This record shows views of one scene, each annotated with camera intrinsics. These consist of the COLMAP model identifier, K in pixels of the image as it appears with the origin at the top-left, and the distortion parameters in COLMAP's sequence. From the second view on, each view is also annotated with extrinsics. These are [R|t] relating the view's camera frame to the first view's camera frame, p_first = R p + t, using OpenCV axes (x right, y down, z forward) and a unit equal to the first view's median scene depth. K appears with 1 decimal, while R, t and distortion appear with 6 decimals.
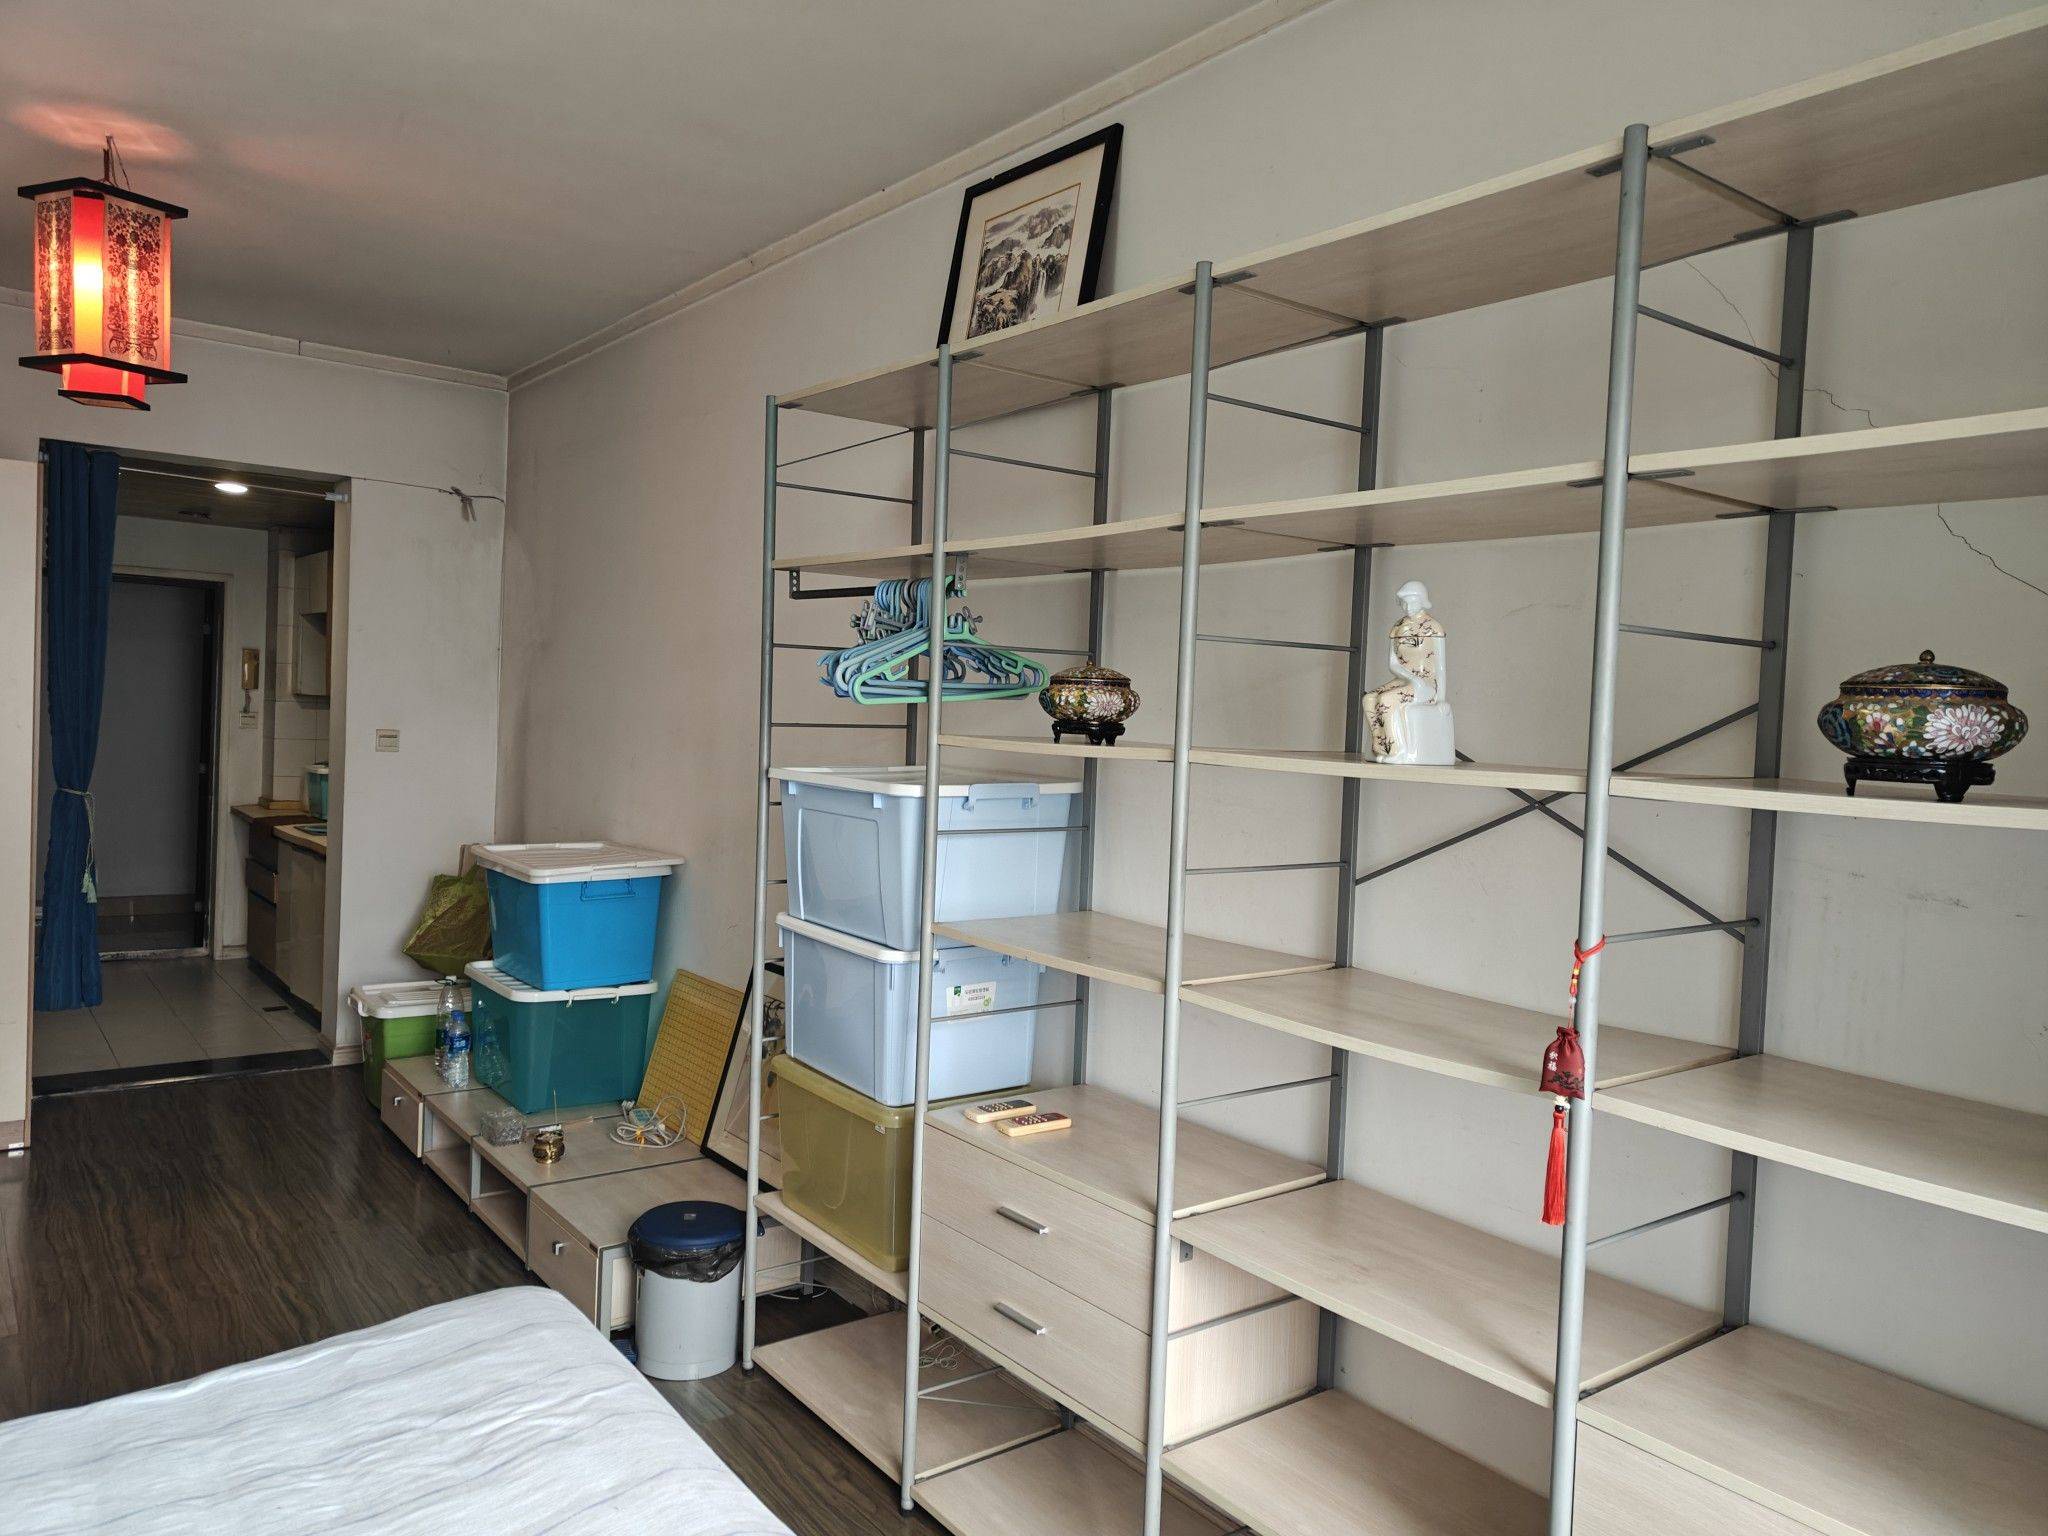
lens RADIAL K [[1435.9, 0, 1041.3], [0, 1435.9, 776.3], [0, 0, 1]] dist [0.034672, -0.027423]
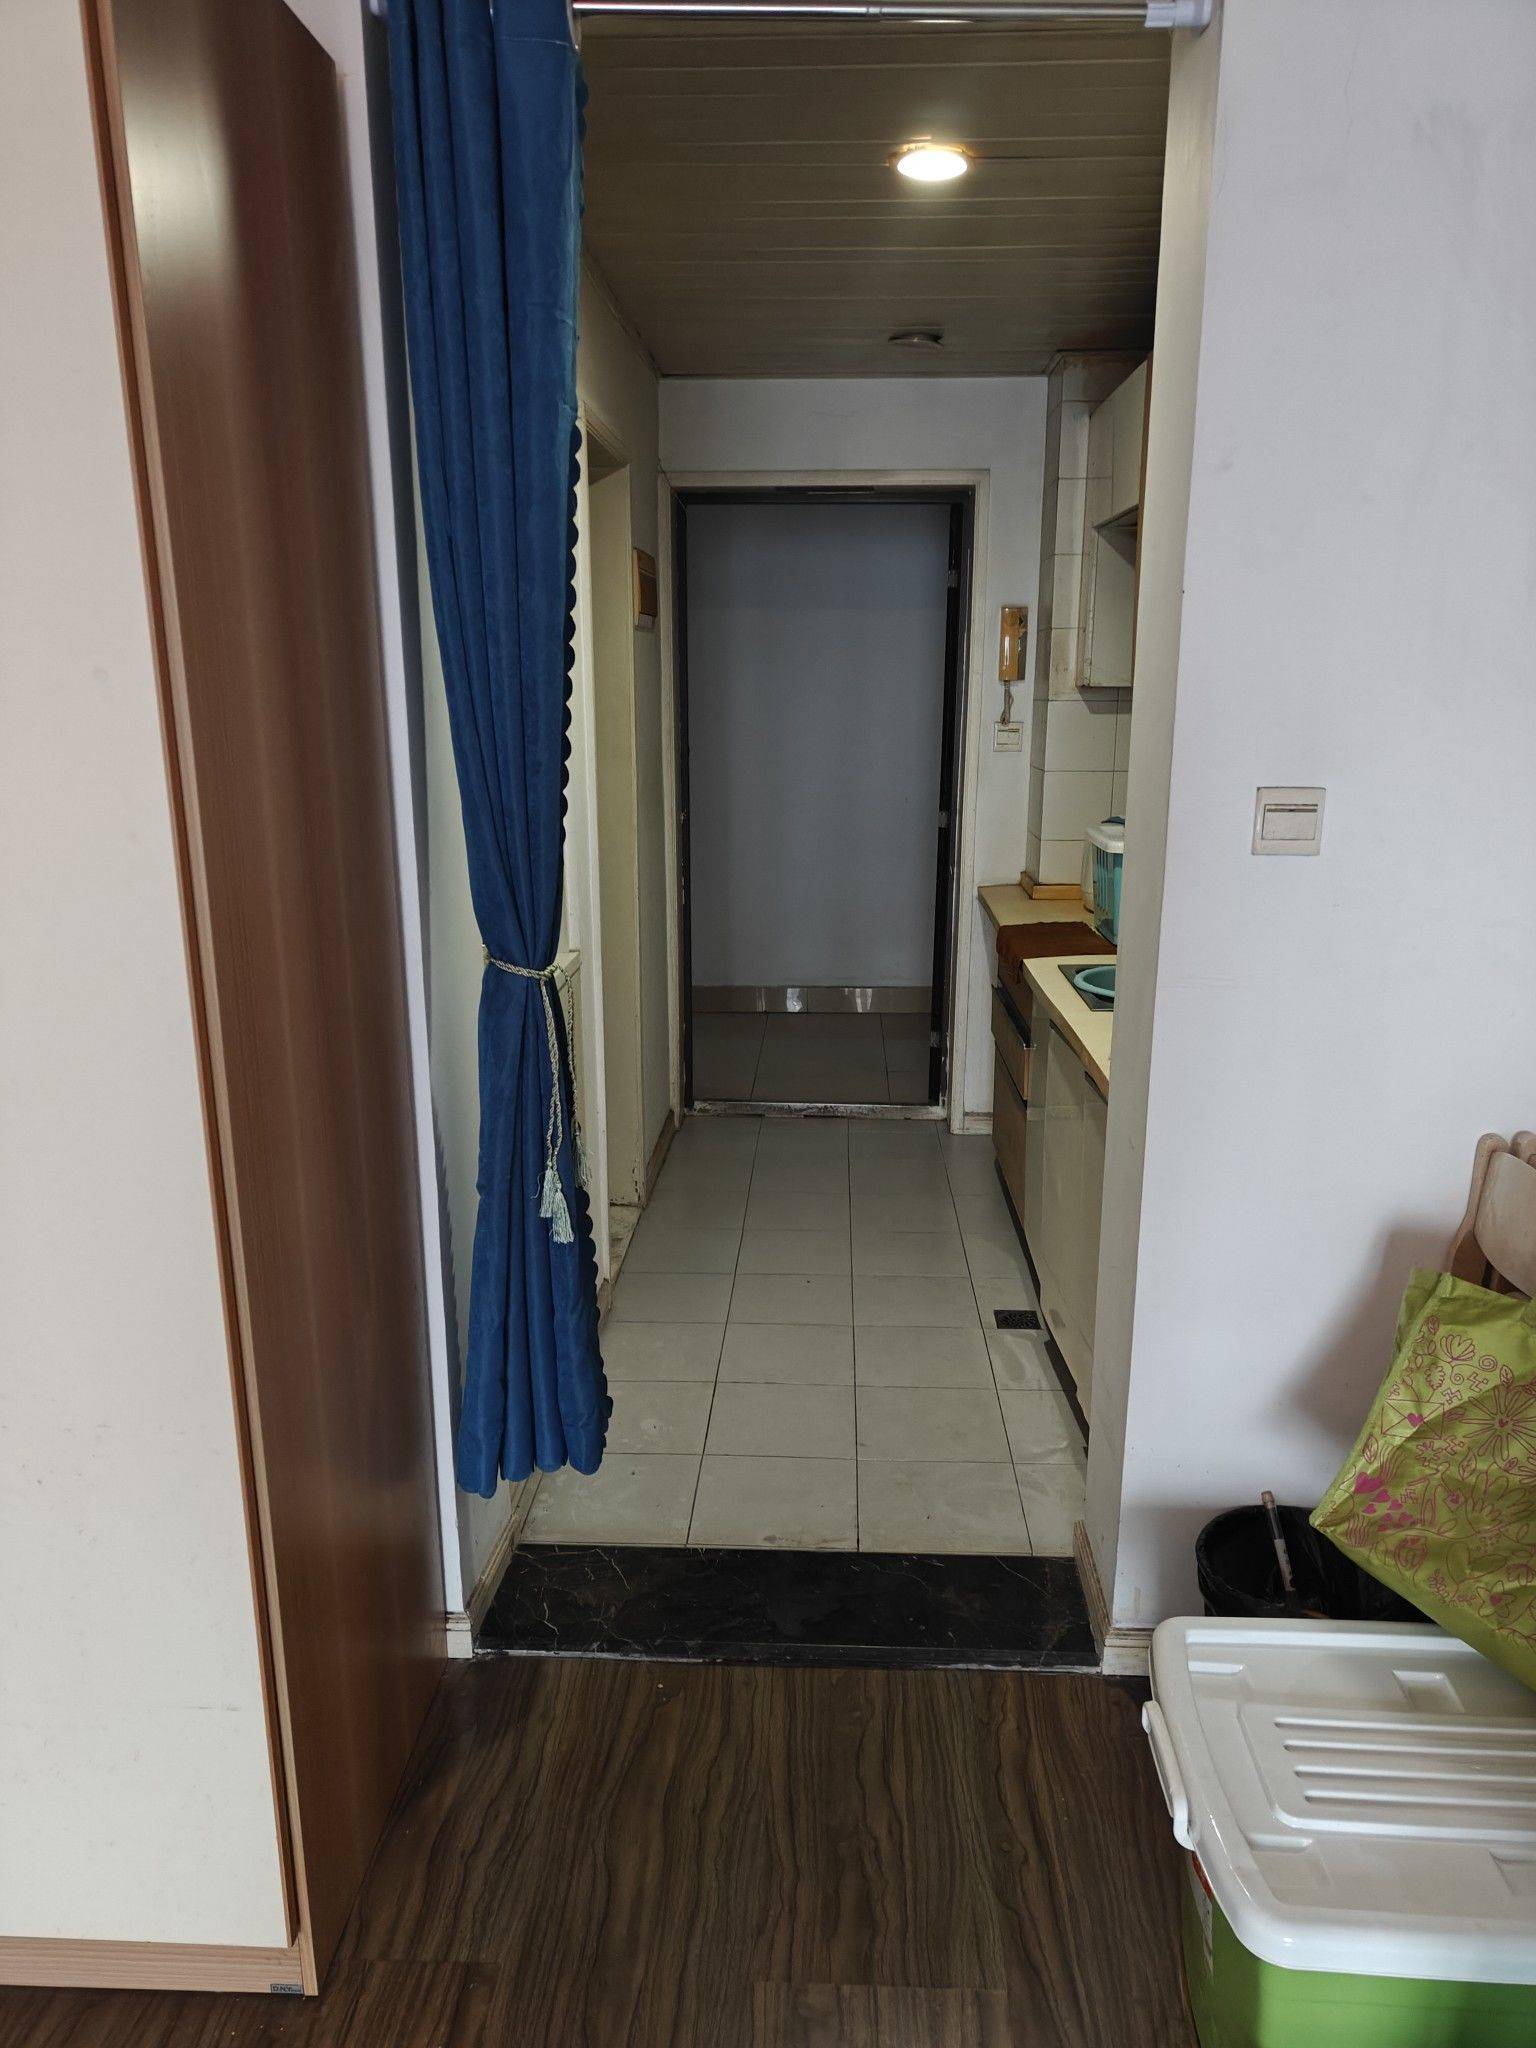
lens RADIAL K [[1435.9, 0, 766.1], [0, 1435.9, 1031.8], [0, 0, 1]] dist [0.034672, -0.027423]
pose [[0.758419, 0.112916, -0.641911, -0.244295], [0.006568, 0.983505, 0.180764, -0.027947], [0.651734, -0.141310, 0.745167, 0.503267]]
